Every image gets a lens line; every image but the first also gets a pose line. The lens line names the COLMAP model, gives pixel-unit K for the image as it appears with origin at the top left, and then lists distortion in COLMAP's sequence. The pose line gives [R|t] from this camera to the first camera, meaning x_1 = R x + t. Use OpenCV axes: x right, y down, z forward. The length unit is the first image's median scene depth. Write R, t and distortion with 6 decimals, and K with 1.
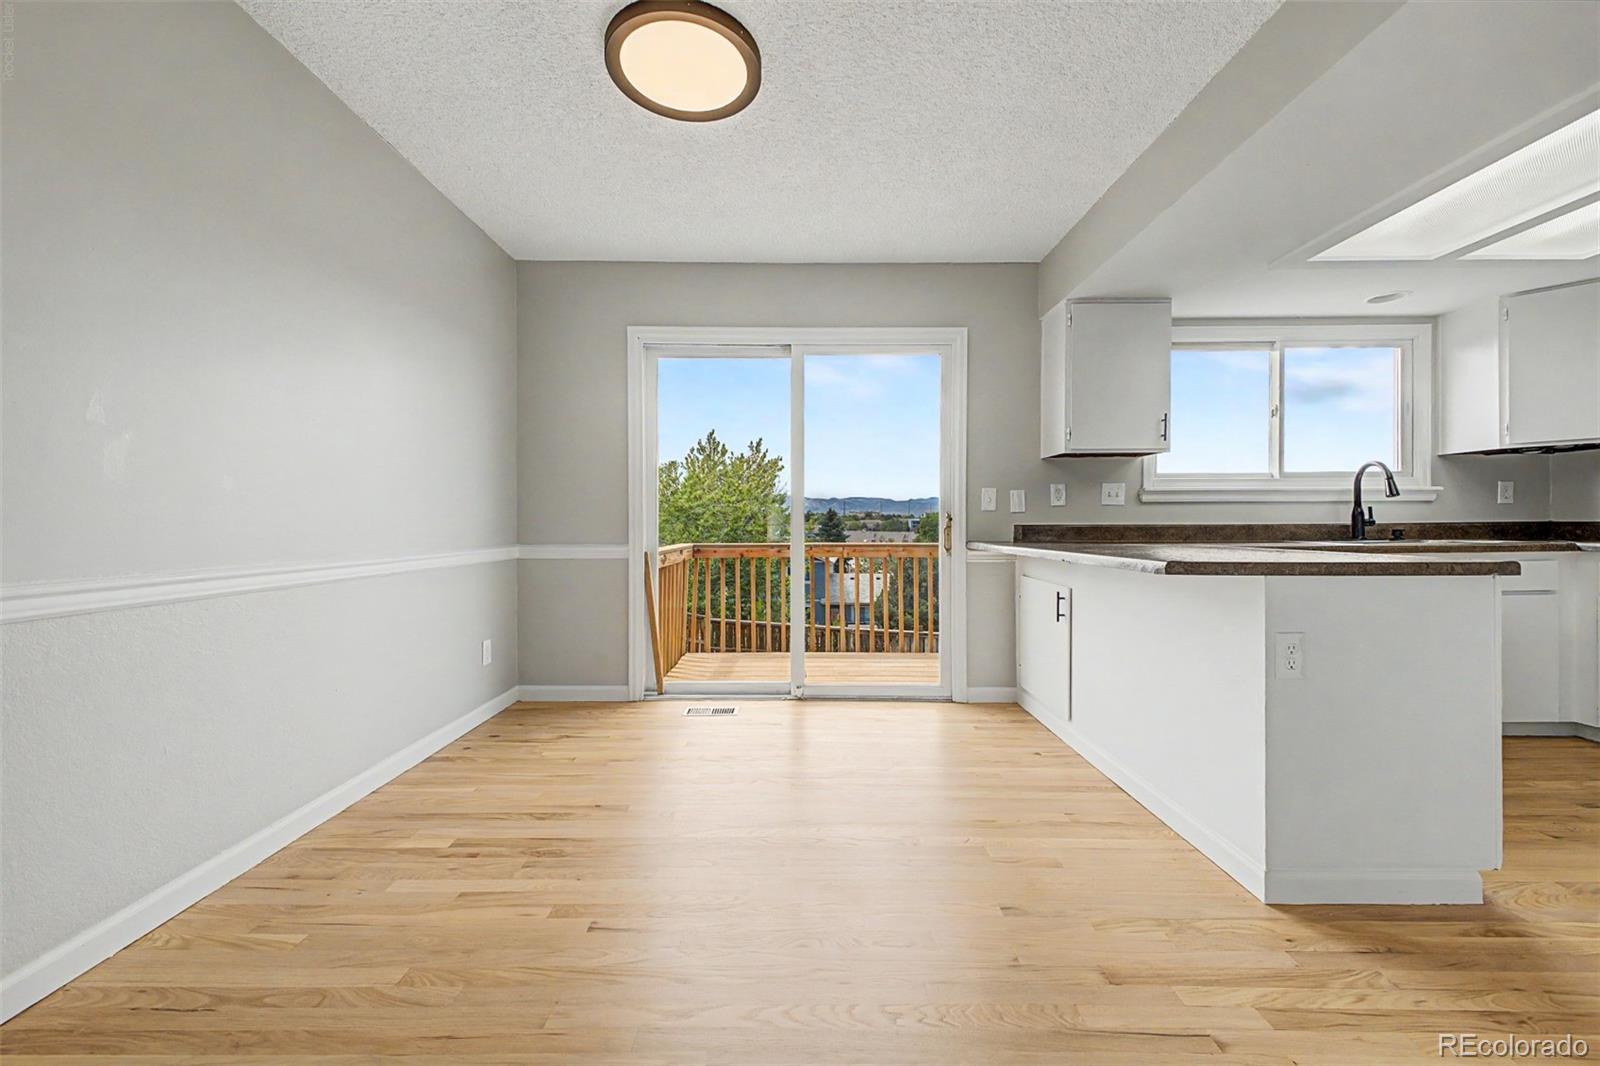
lens RADIAL K [[627.0, 0, 799.4], [0, 627.0, 527.1], [0, 0, 1]] dist [0.025419, -0.011375]
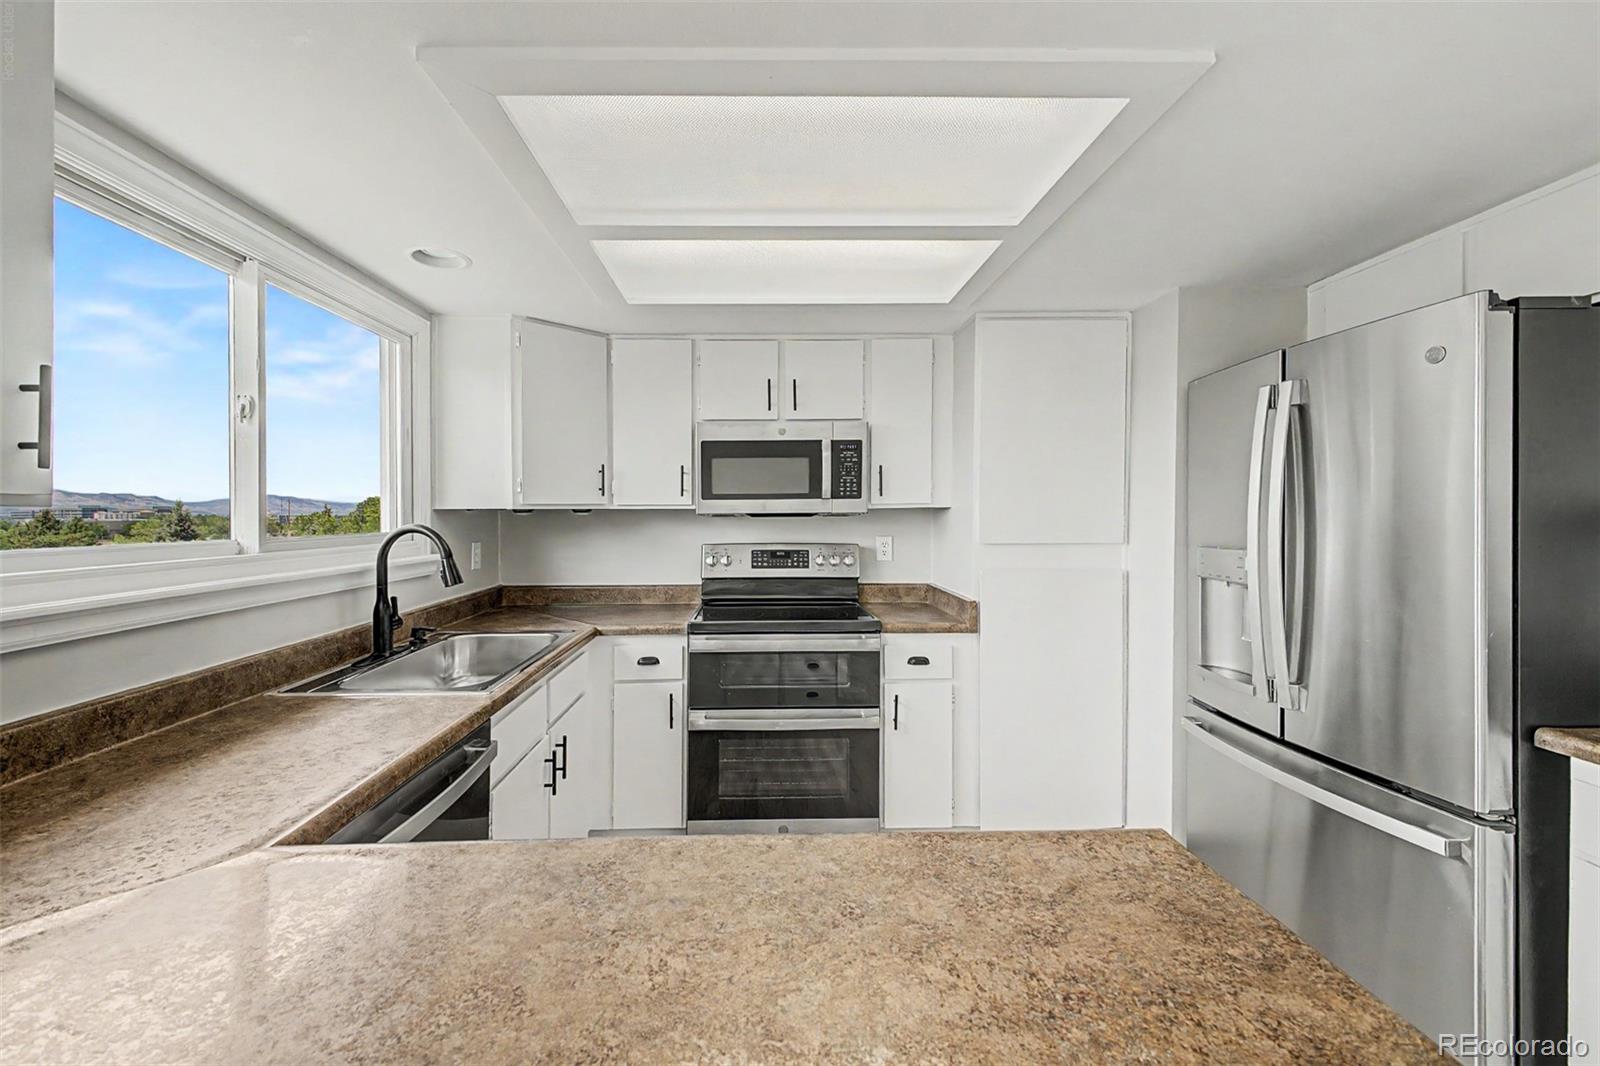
lens RADIAL K [[637.9, 0, 773.8], [0, 637.9, 522.2], [0, 0, 1]] dist [0.008242, -0.000446]
pose [[-0.010303, -0.009209, 0.999905, 0.281164], [0.009572, 0.999911, 0.009308, -0.102630], [-0.999901, 0.009667, -0.010214, 0.632934]]
